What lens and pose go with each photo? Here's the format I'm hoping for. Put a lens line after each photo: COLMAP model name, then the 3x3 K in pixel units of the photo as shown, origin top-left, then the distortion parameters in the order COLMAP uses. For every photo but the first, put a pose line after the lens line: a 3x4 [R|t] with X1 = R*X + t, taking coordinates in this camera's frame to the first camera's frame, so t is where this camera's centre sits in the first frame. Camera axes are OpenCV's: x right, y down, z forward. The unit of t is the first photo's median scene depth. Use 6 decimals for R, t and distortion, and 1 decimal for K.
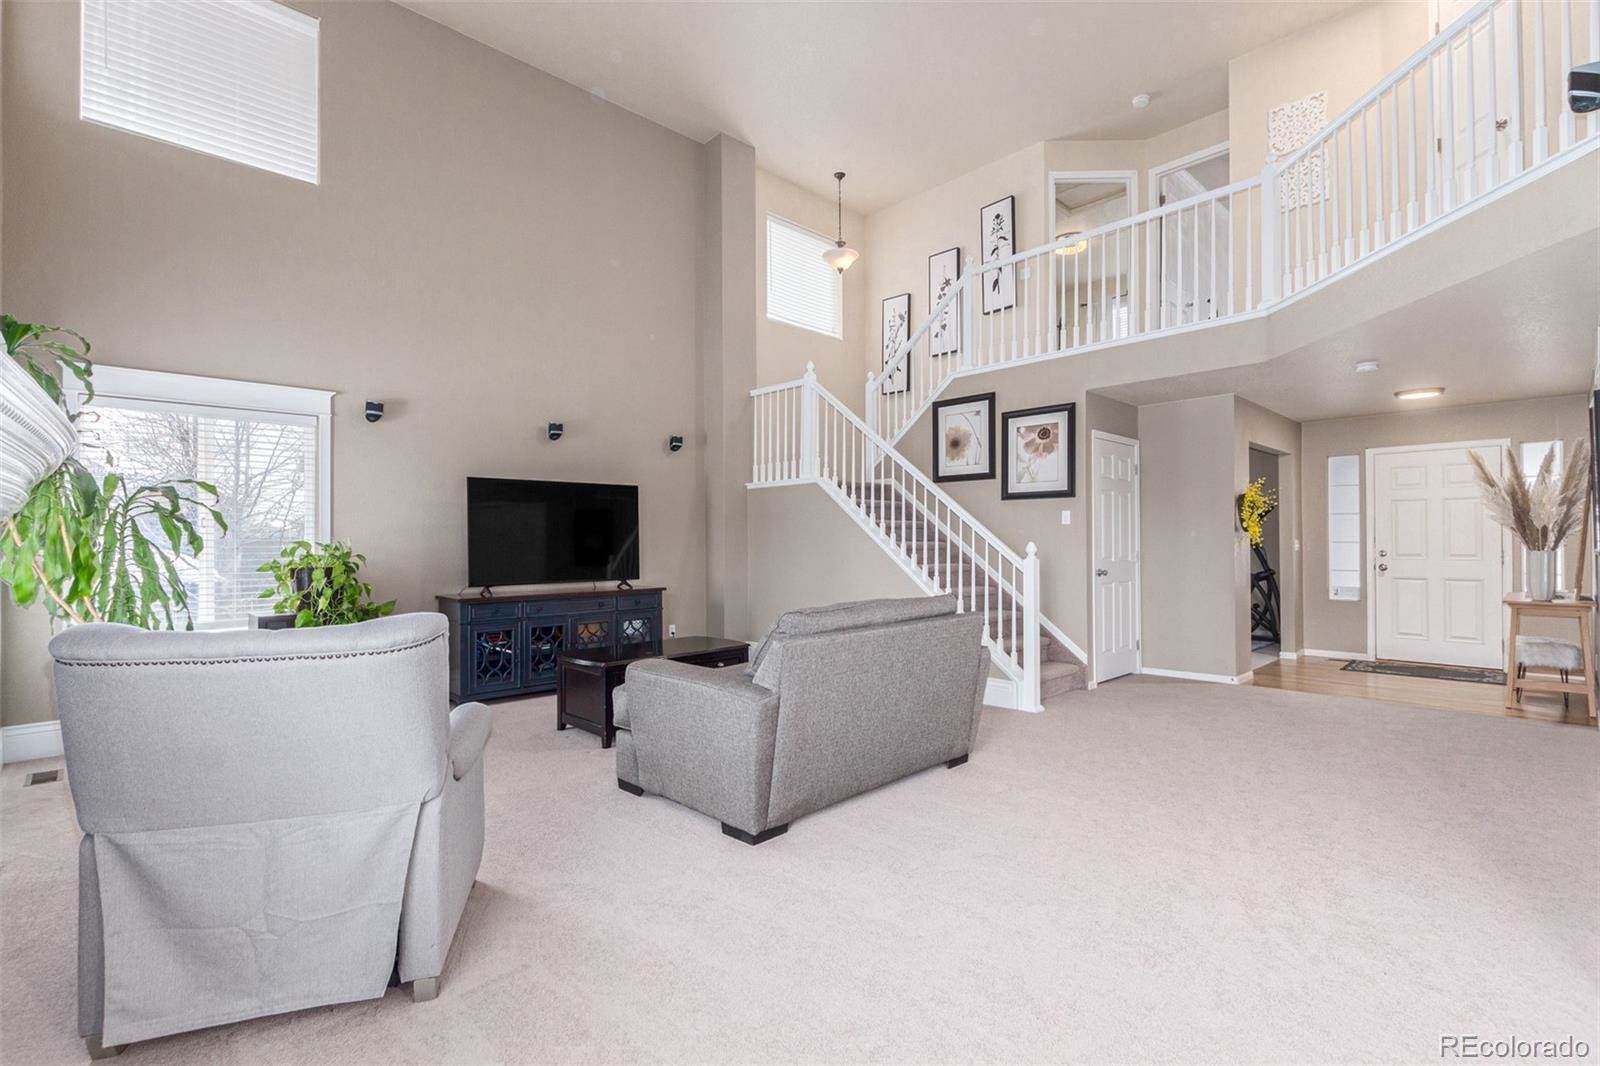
lens RADIAL K [[729.2, 0, 802.3], [0, 729.2, 538.9], [0, 0, 1]] dist [0.003698, -0.001115]
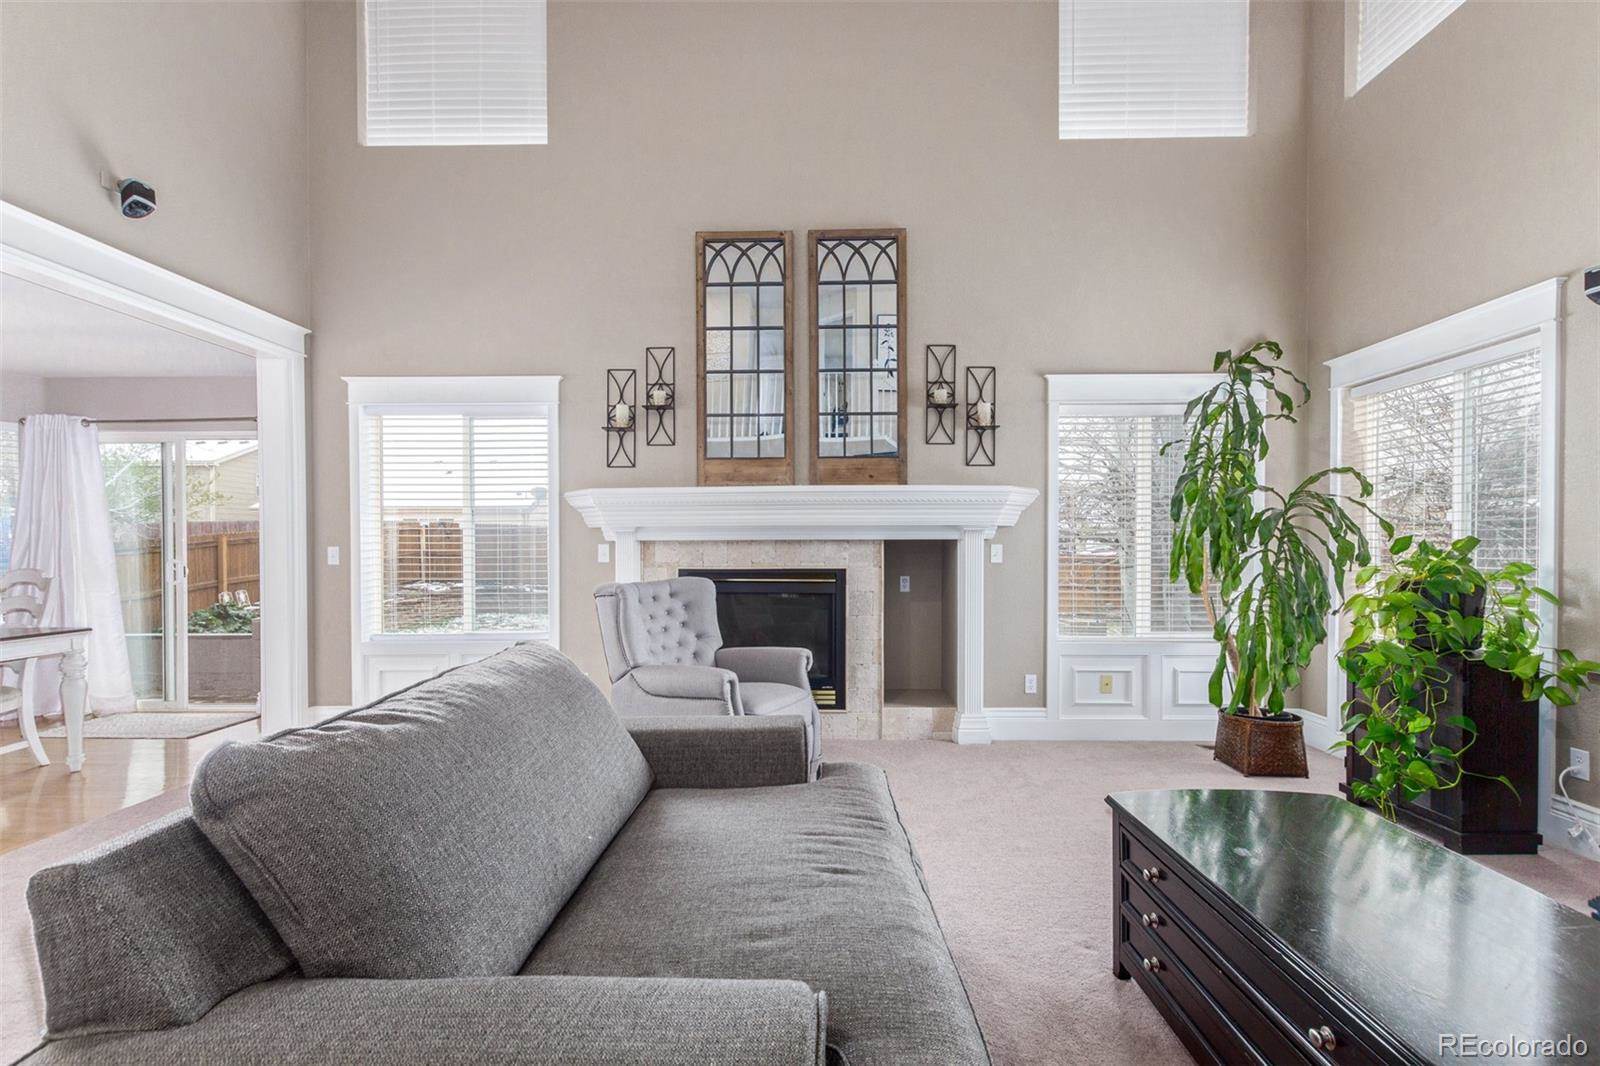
lens RADIAL K [[735.1, 0, 803.4], [0, 735.1, 552.0], [0, 0, 1]] dist [0.001602, -0.000209]
pose [[-0.704079, 0.011278, -0.710033, 0.165285], [0.006345, 0.999934, 0.009591, 0.002471], [0.710094, 0.002248, -0.704104, 0.937298]]
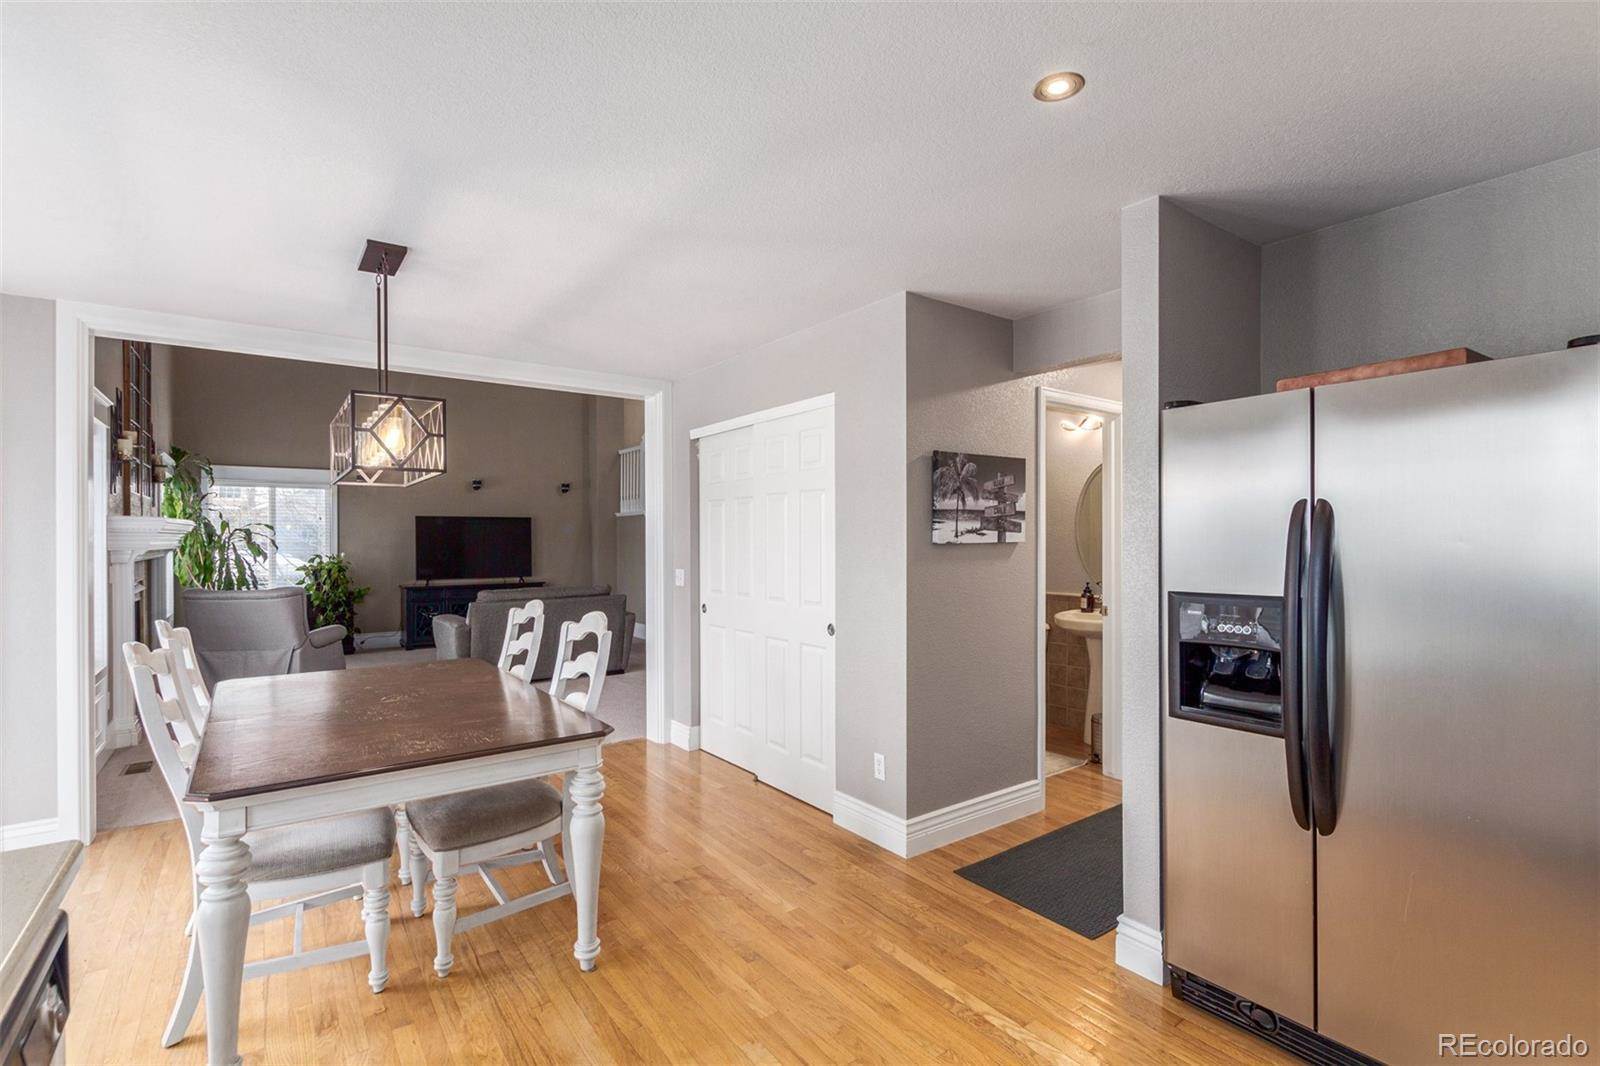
lens RADIAL K [[729.2, 0, 802.3], [0, 729.2, 538.9], [0, 0, 1]] dist [0.003698, -0.001115]
pose [[0.991766, -0.001466, -0.128052, 0.671135], [0.001636, 0.999998, 0.001221, -0.032141], [0.128050, -0.001421, 0.991767, -0.592251]]
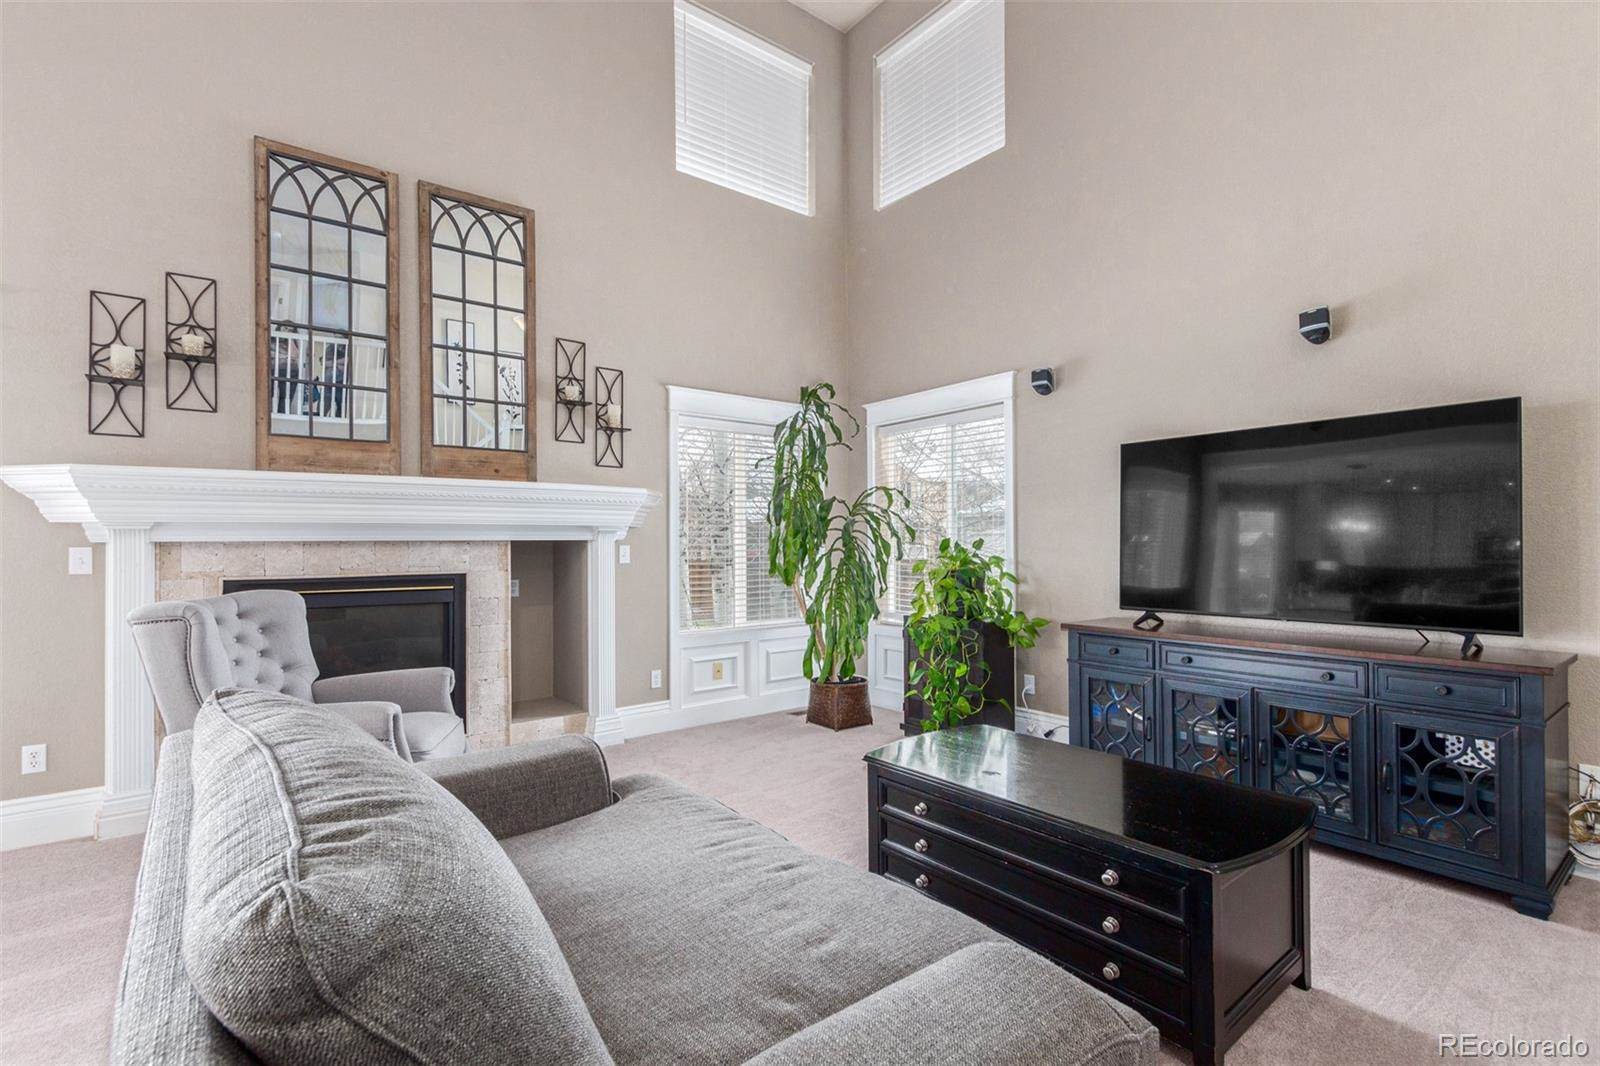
lens RADIAL K [[729.2, 0, 802.3], [0, 729.2, 538.9], [0, 0, 1]] dist [0.003698, -0.001115]
pose [[-0.095329, -0.003117, -0.995441, 0.237321], [0.009479, 0.999947, -0.004039, 0.001261], [0.995401, -0.009821, -0.095294, 0.786622]]
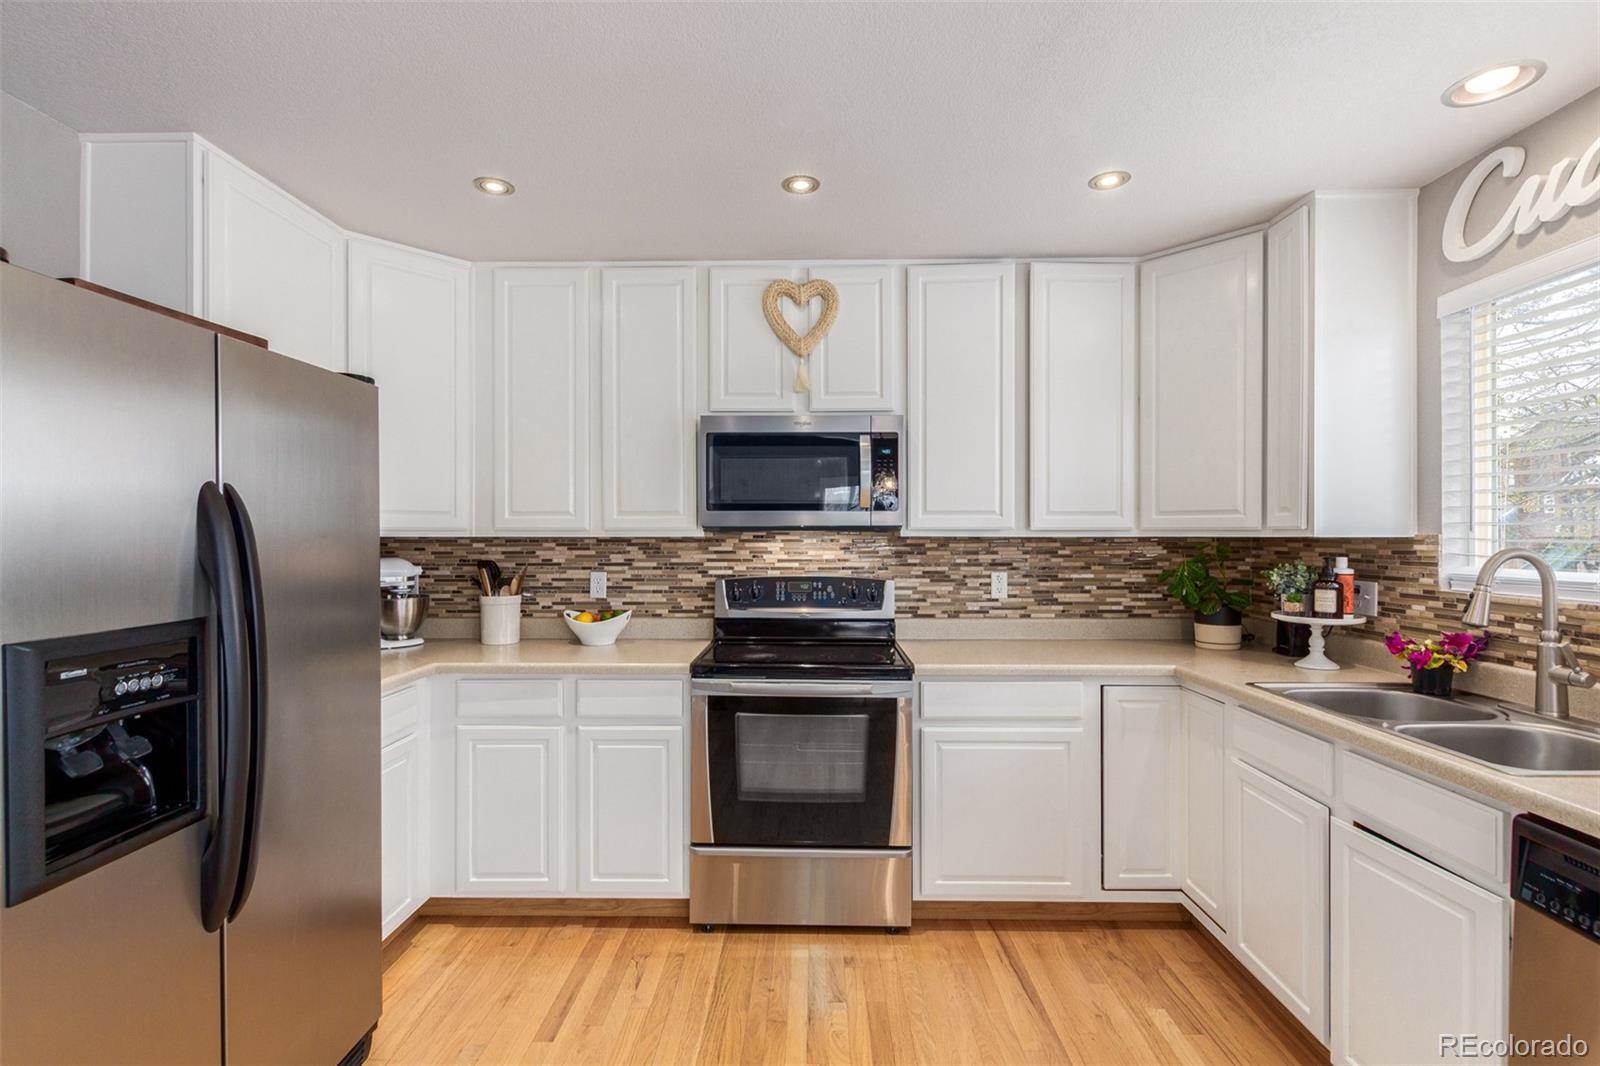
lens RADIAL K [[729.2, 0, 802.3], [0, 729.2, 538.9], [0, 0, 1]] dist [0.003698, -0.001115]
pose [[-0.710927, 0.000828, 0.703266, 0.539882], [0.000292, 1.000000, -0.000882, -0.030464], [-0.703266, -0.000422, -0.710927, -0.188847]]
